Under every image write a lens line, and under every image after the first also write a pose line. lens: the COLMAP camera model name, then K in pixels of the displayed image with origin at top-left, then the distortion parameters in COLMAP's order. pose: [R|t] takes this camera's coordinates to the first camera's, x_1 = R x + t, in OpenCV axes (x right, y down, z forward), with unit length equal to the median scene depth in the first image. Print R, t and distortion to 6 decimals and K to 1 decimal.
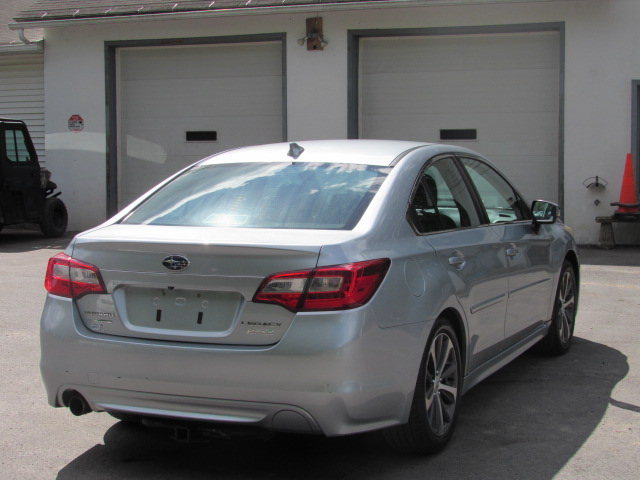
lens RADIAL K [[1235.9, 0, 320.0], [0, 1235.9, 240.0], [0, 0, 1]] dist [-0.151726, 0.059974]
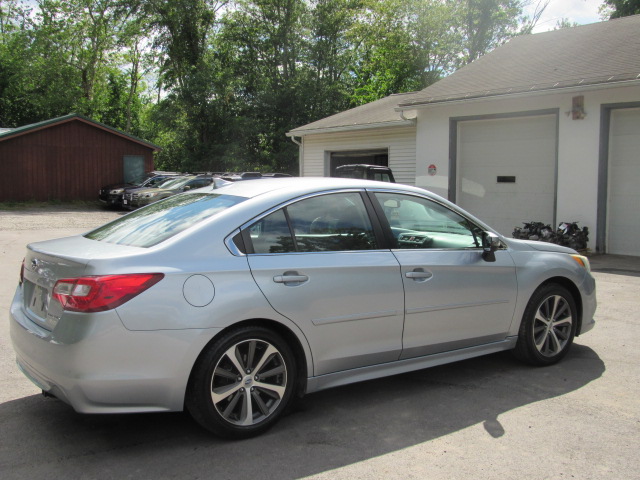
lens RADIAL K [[713.7, 0, 320.0], [0, 713.7, 240.0], [0, 0, 1]] dist [-0.072845, 0.015150]
pose [[0.851383, 0.053254, -0.521834, 0.173748], [-0.053766, 0.998453, 0.014174, -0.011297], [0.521782, 0.015989, 0.852929, 0.155196]]
